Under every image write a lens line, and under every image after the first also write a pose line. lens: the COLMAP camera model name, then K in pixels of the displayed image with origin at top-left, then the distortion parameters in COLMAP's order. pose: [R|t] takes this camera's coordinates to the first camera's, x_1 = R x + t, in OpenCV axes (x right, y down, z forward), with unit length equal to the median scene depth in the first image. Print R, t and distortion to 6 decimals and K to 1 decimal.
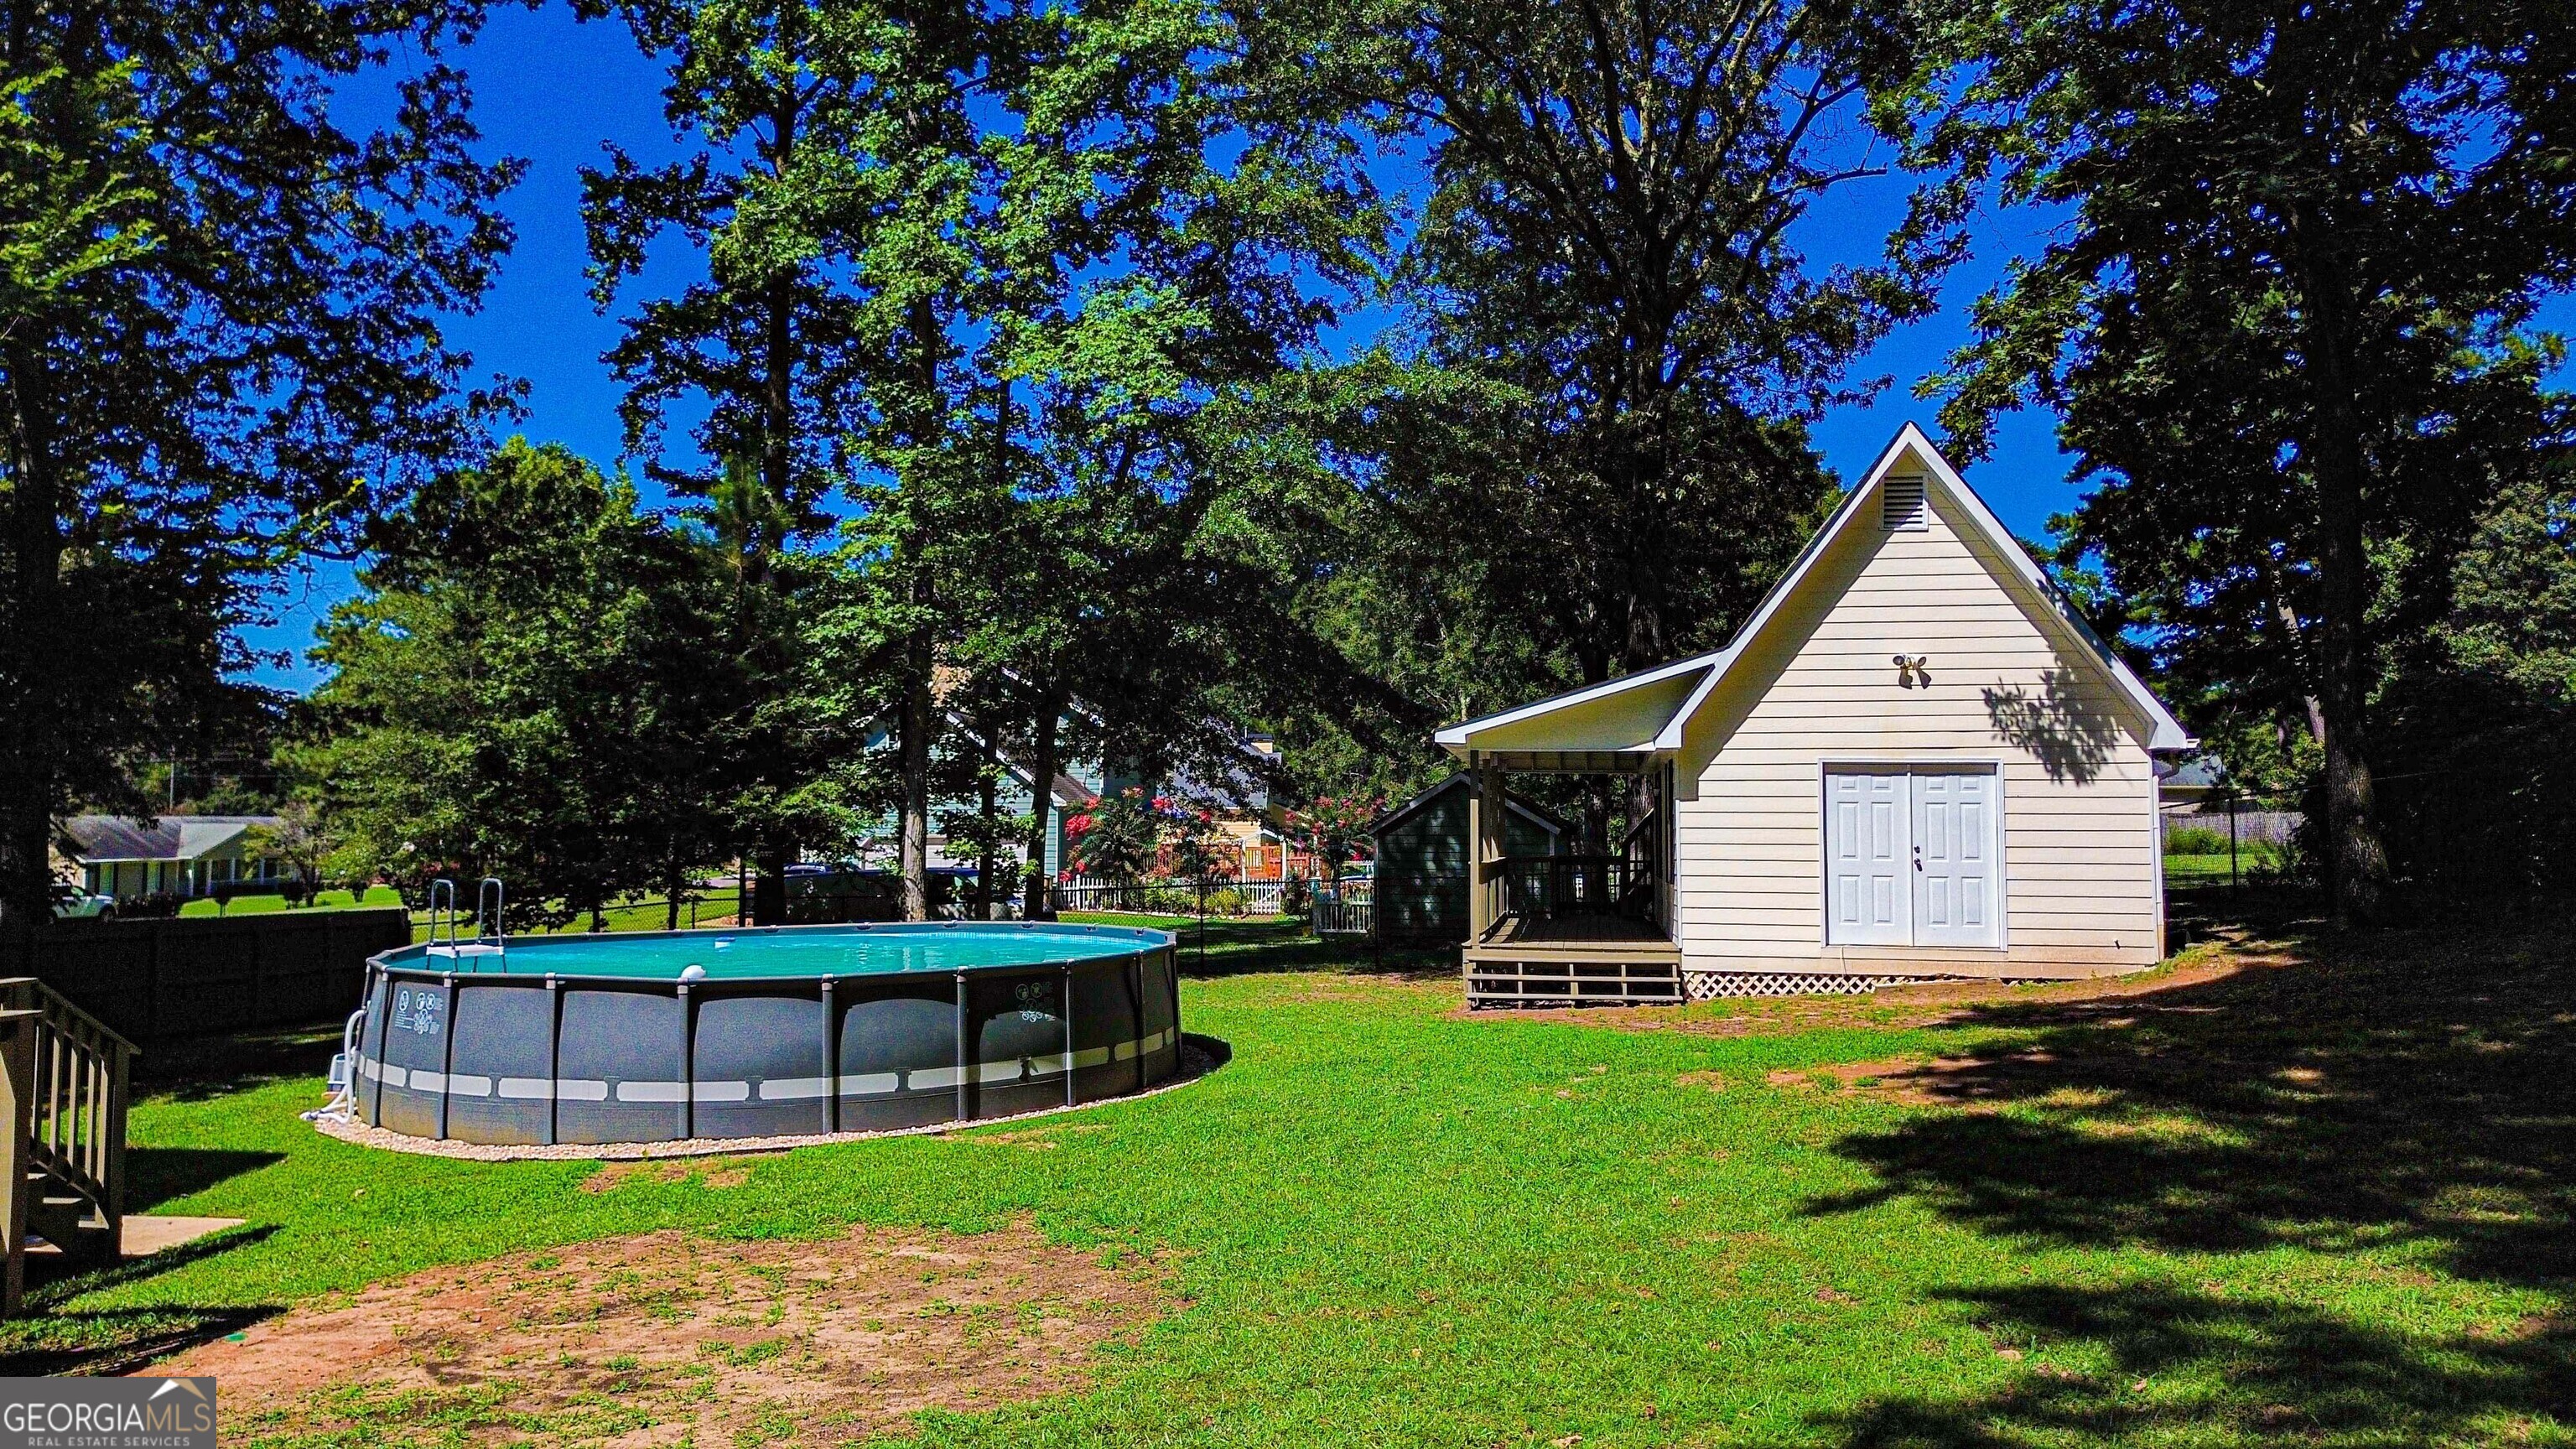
lens RADIAL K [[1824.4, 0, 1286.9], [0, 1824.4, 715.9], [0, 0, 1]] dist [0.075864, -0.076501]
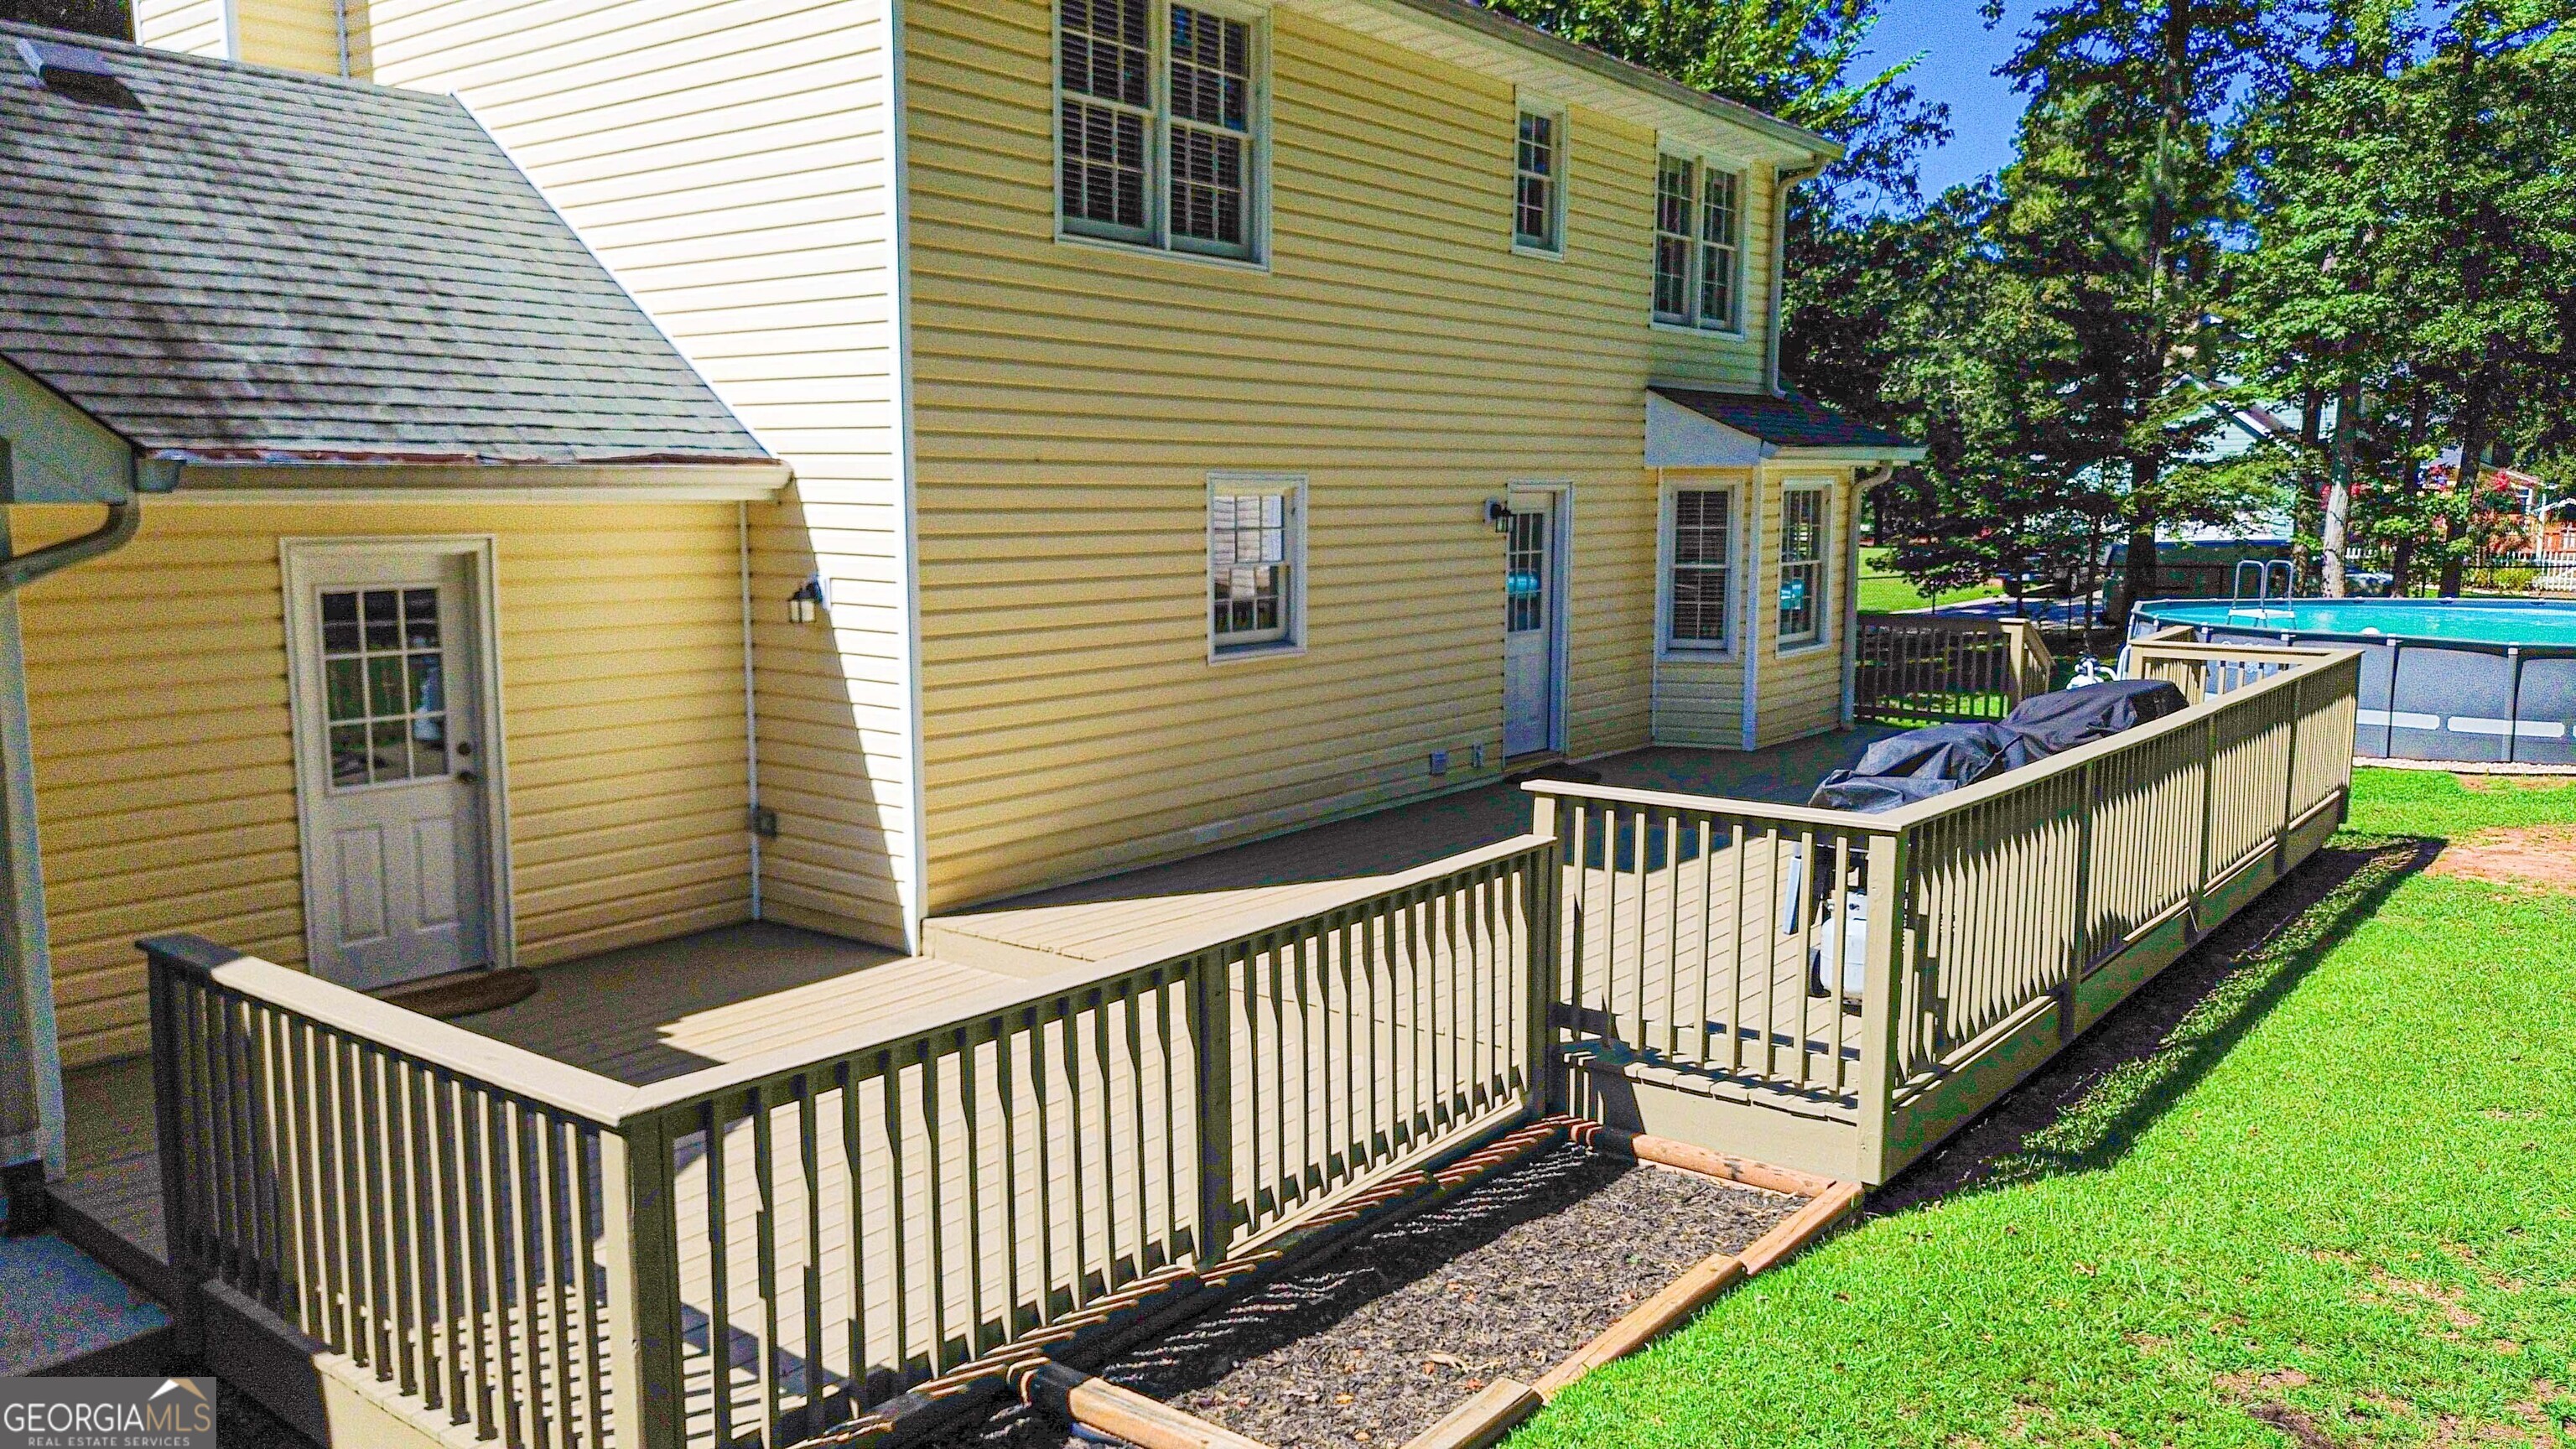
lens RADIAL K [[1824.4, 0, 1279.0], [0, 1824.4, 729.1], [0, 0, 1]] dist [0.075864, -0.076501]
pose [[0.864808, 0.071093, -0.497045, -0.263690], [0.026914, 0.981939, 0.187275, -0.043023], [0.501381, -0.175334, 0.847275, -0.358624]]
